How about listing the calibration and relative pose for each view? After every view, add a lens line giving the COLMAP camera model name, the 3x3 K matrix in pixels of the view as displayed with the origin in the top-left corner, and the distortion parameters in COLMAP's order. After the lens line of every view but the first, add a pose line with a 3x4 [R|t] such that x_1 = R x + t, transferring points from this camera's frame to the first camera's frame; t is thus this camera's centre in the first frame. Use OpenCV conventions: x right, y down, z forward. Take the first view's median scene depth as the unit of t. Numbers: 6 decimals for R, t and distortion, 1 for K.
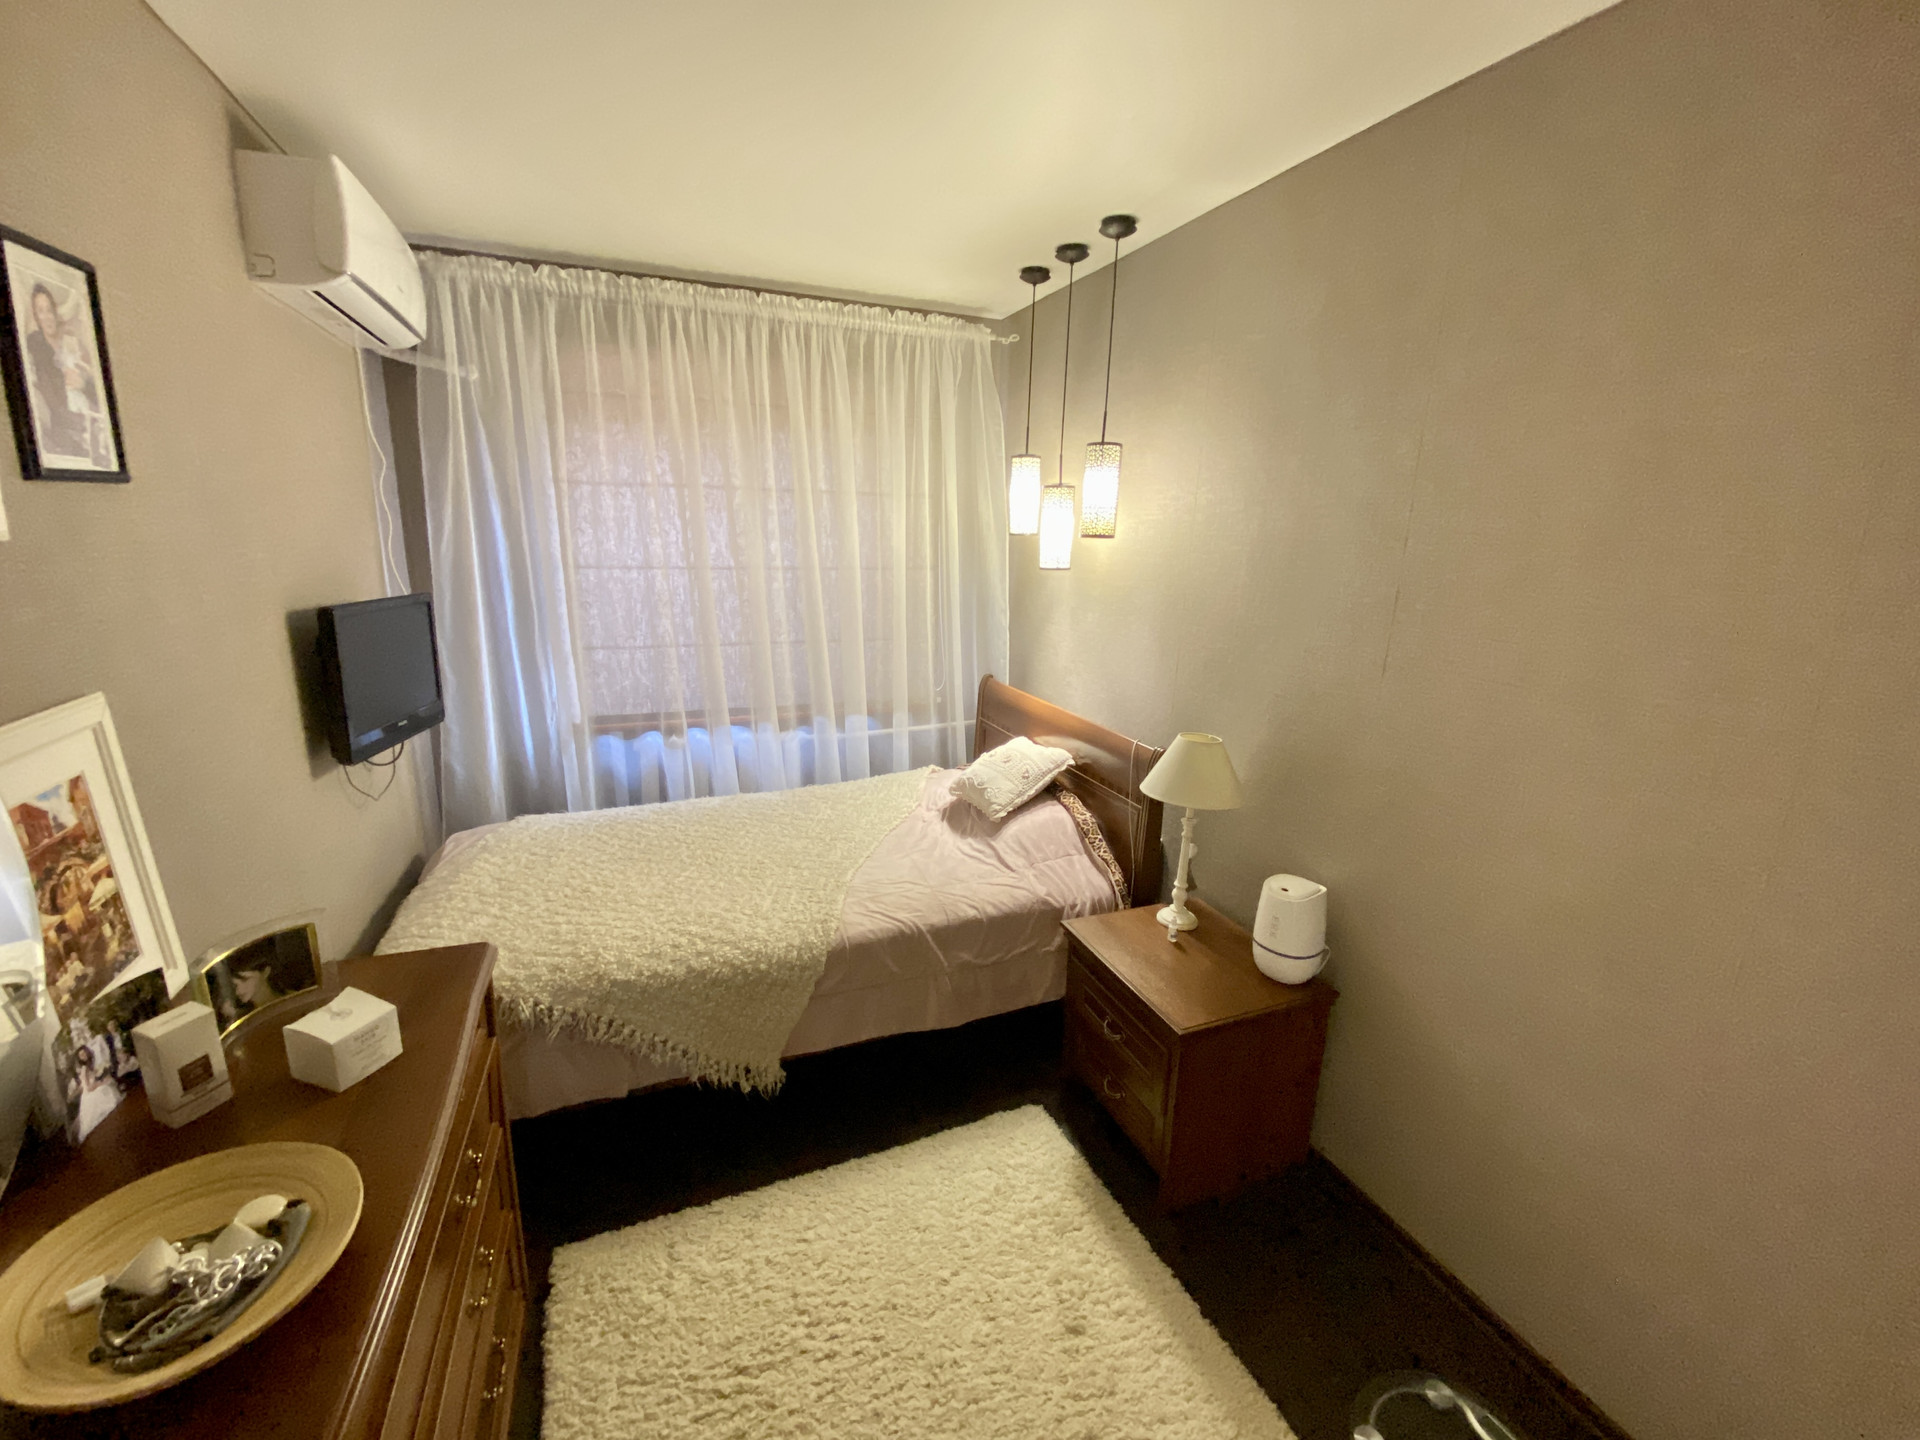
lens RADIAL K [[763.6, 0, 960.0], [0, 763.6, 720.0], [0, 0, 1]] dist [0.015587, -0.017448]
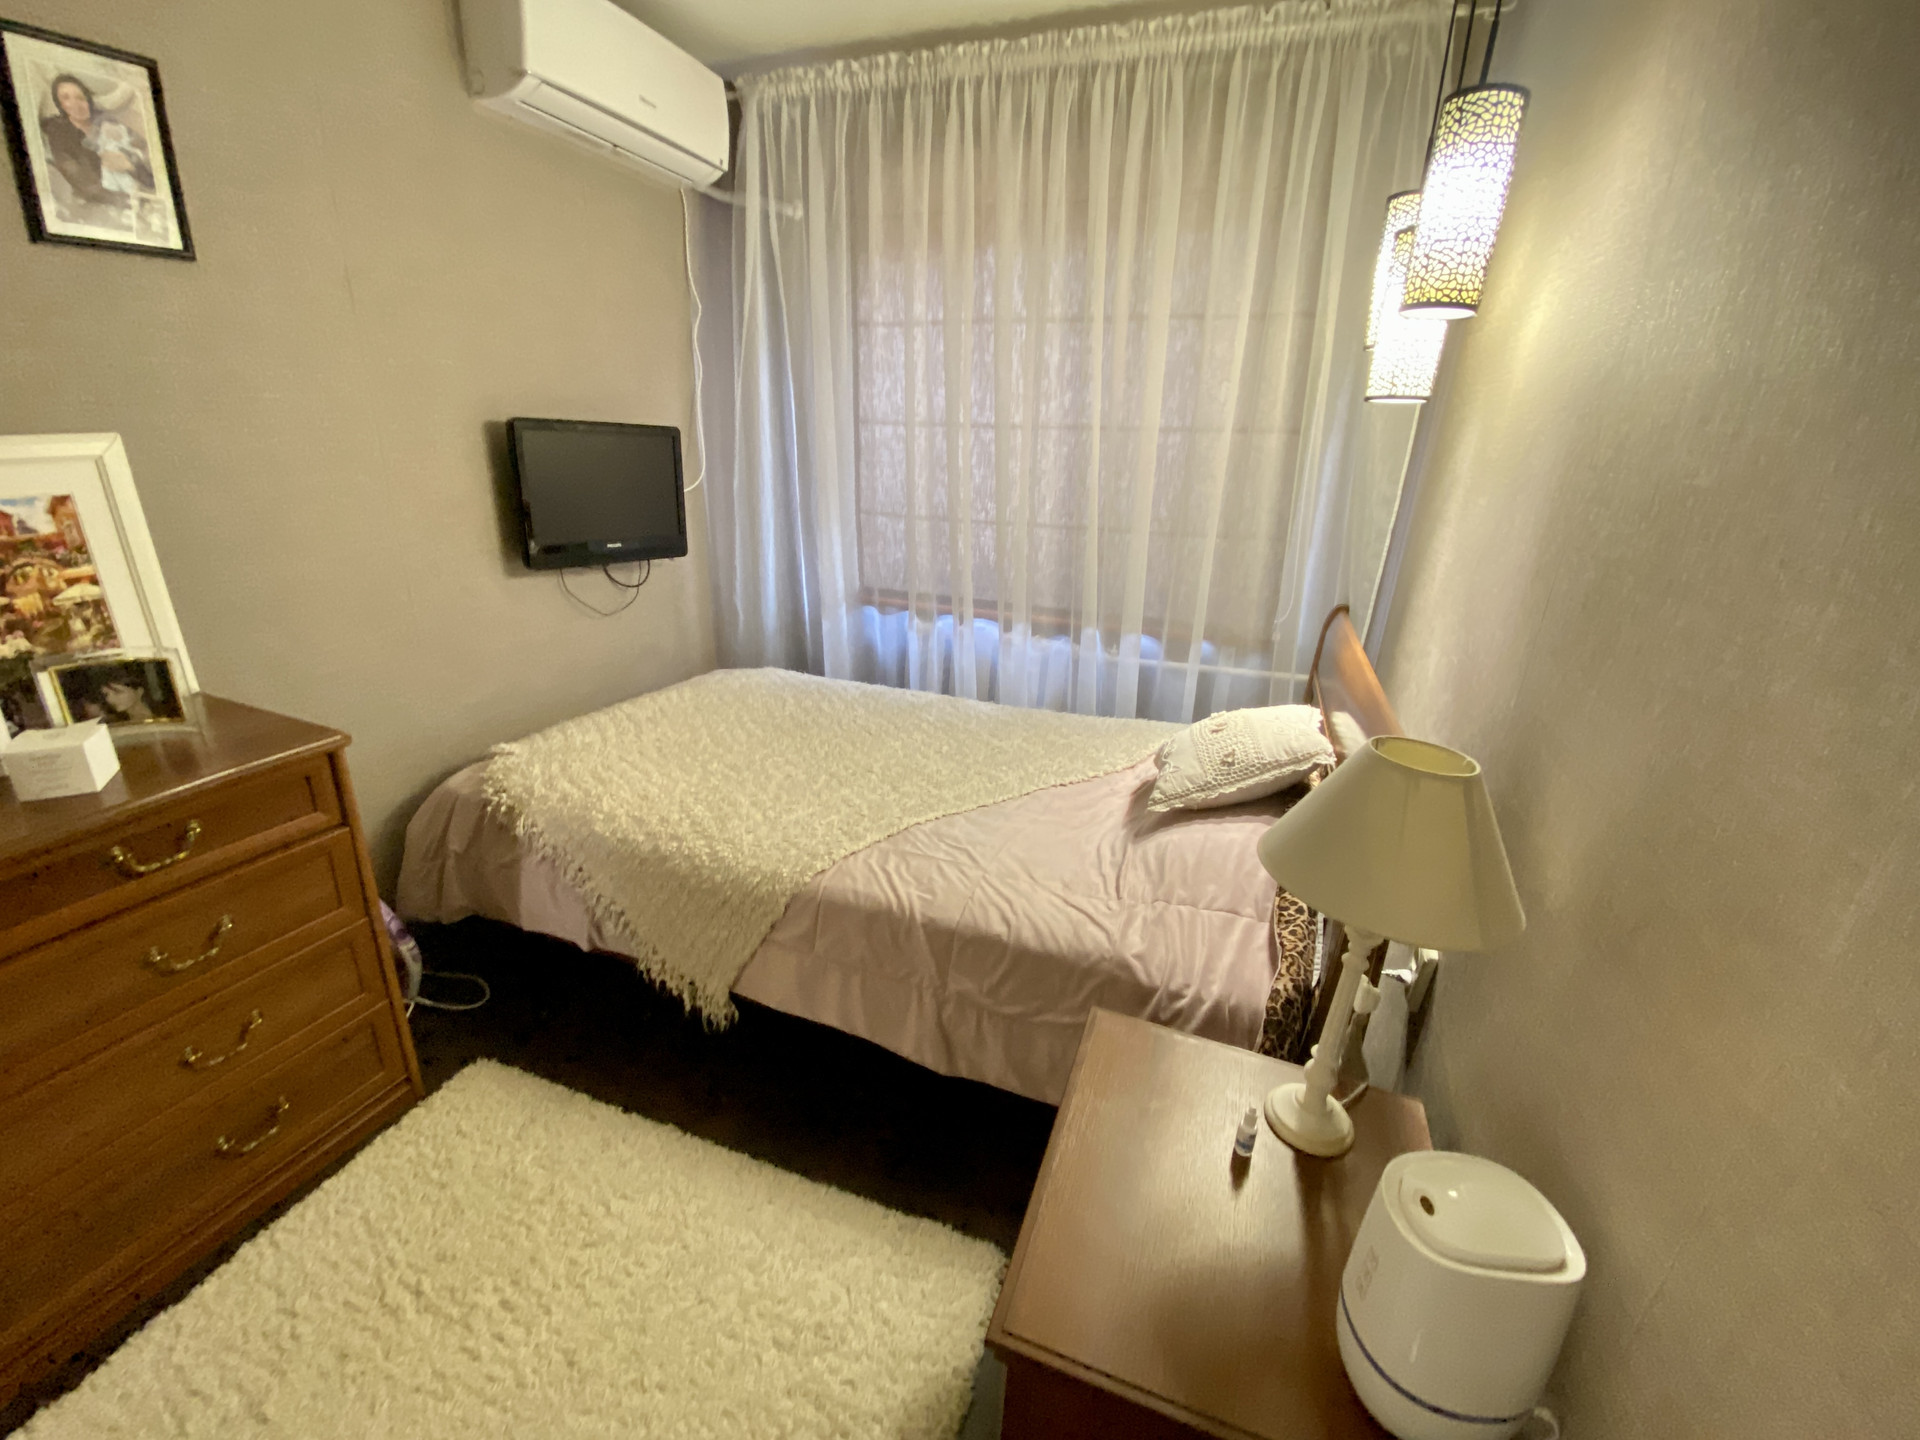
lens RADIAL K [[763.6, 0, 960.0], [0, 763.6, 720.0], [0, 0, 1]] dist [0.015587, -0.017448]
pose [[0.731822, 0.241017, -0.637454, 0.372001], [-0.185165, 0.970508, 0.154365, -0.014208], [0.655859, 0.005066, 0.754866, 0.500769]]
